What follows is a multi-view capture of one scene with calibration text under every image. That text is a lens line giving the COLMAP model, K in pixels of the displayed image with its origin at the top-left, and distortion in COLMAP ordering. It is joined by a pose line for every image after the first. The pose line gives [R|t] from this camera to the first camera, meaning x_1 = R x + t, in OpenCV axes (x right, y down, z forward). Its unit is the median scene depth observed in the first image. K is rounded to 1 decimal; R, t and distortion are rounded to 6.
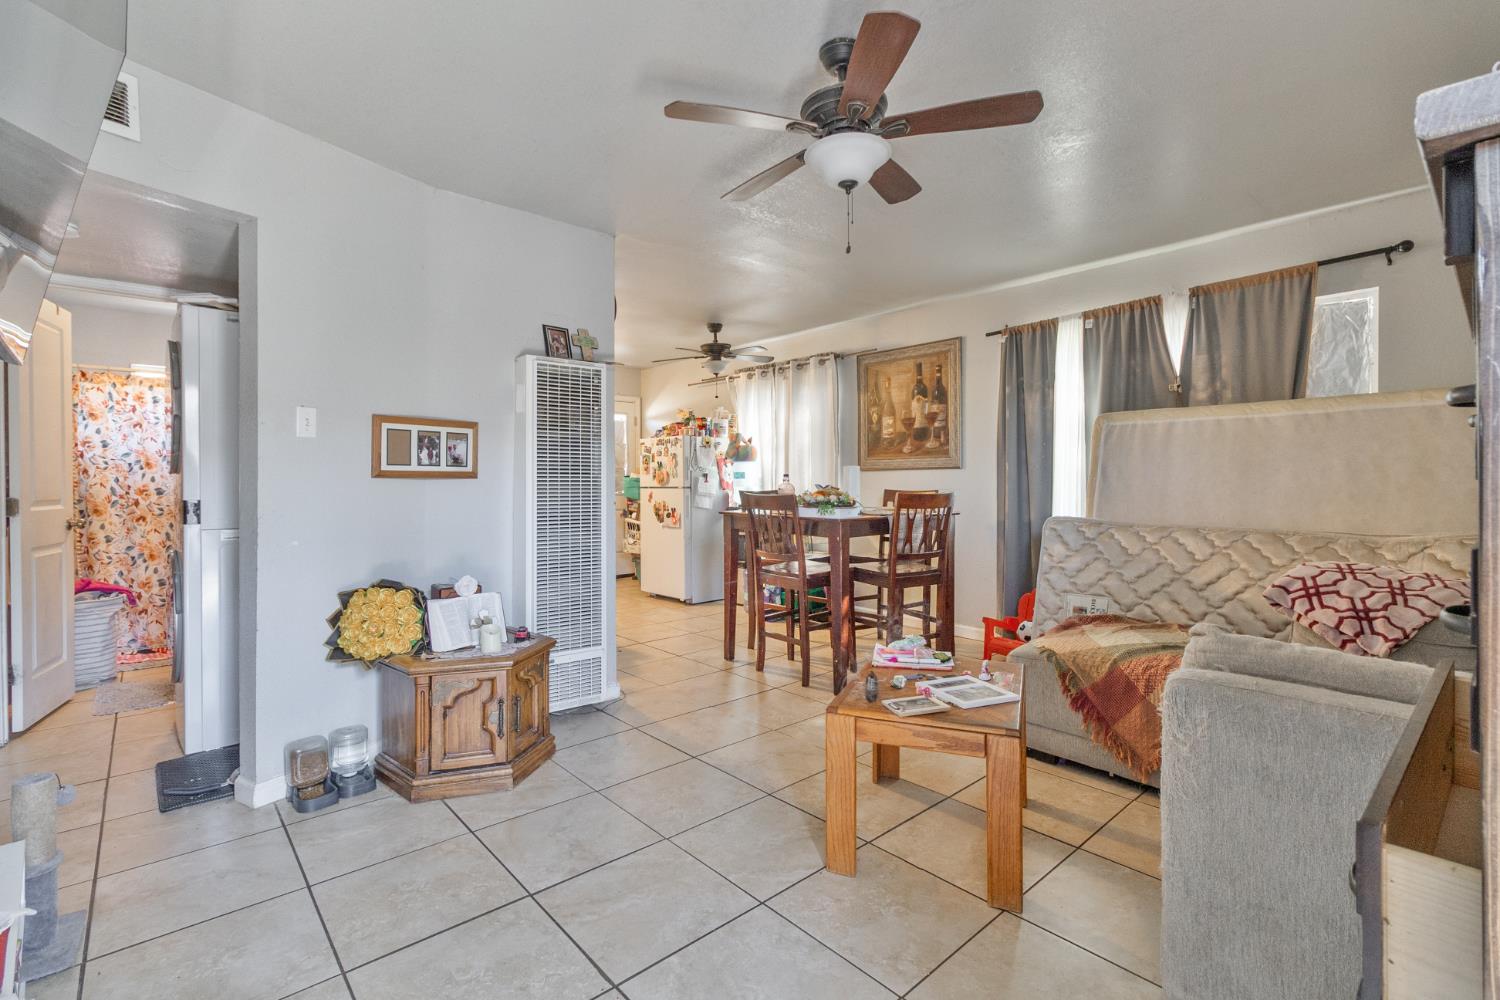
lens RADIAL K [[690.4, 0, 741.3], [0, 690.4, 488.3], [0, 0, 1]] dist [-0.000639, 0.000817]
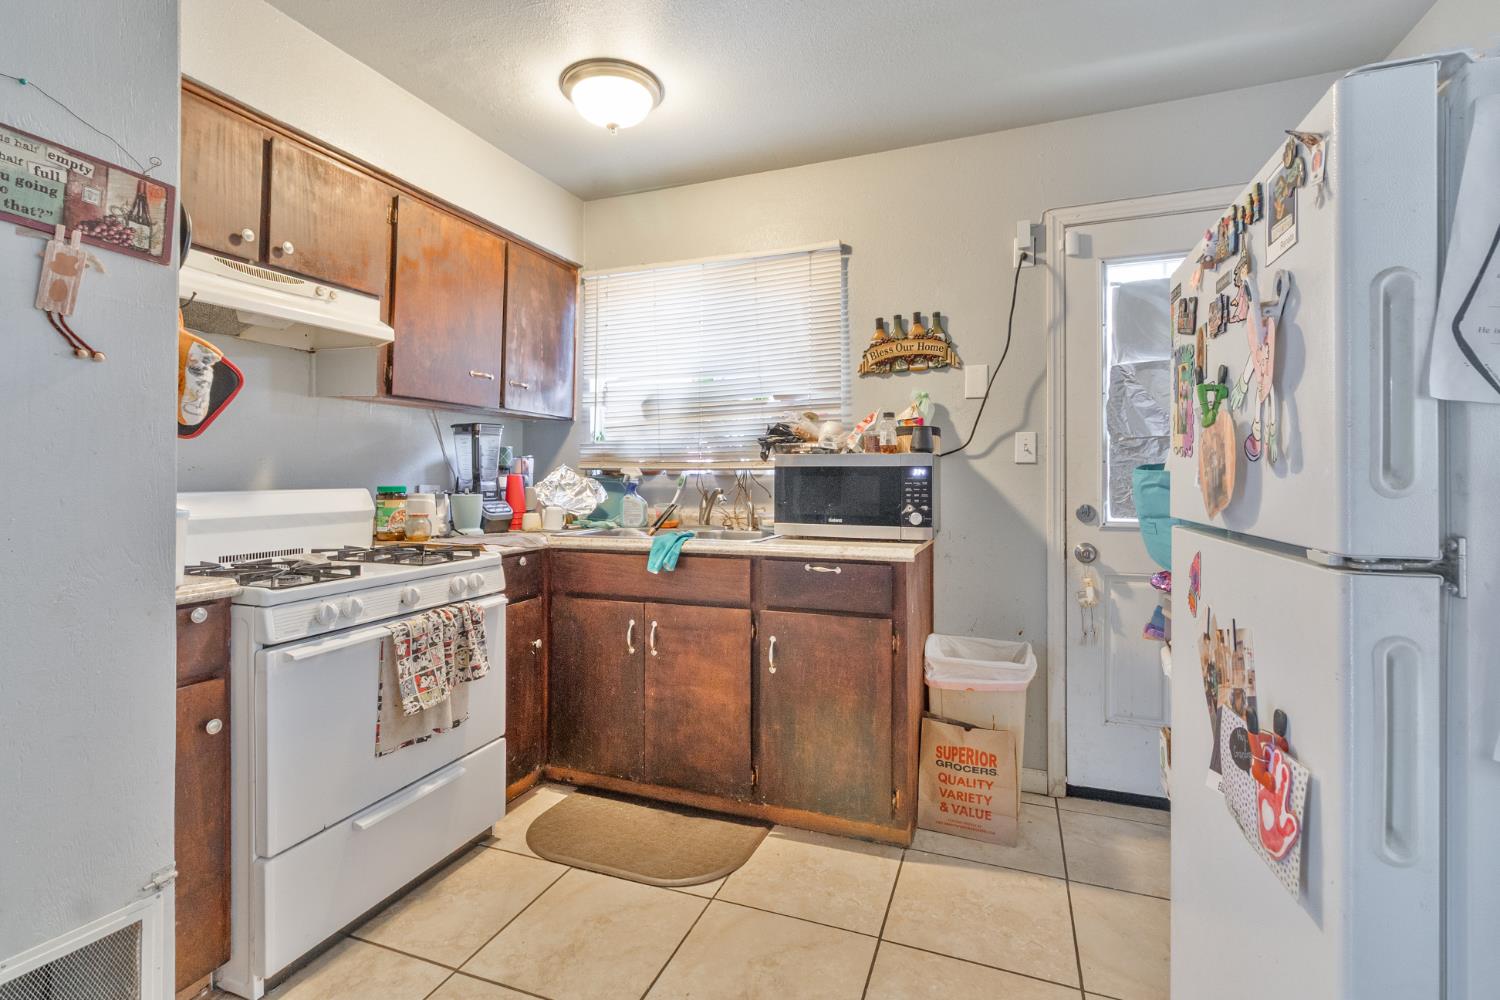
lens RADIAL K [[690.4, 0, 746.2], [0, 690.4, 475.3], [0, 0, 1]] dist [-0.000639, 0.000817]
pose [[0.466427, 0.005498, -0.884542, -0.037858], [-0.013560, 0.999908, -0.000935, -0.016026], [0.884456, 0.012430, 0.466459, 1.037044]]
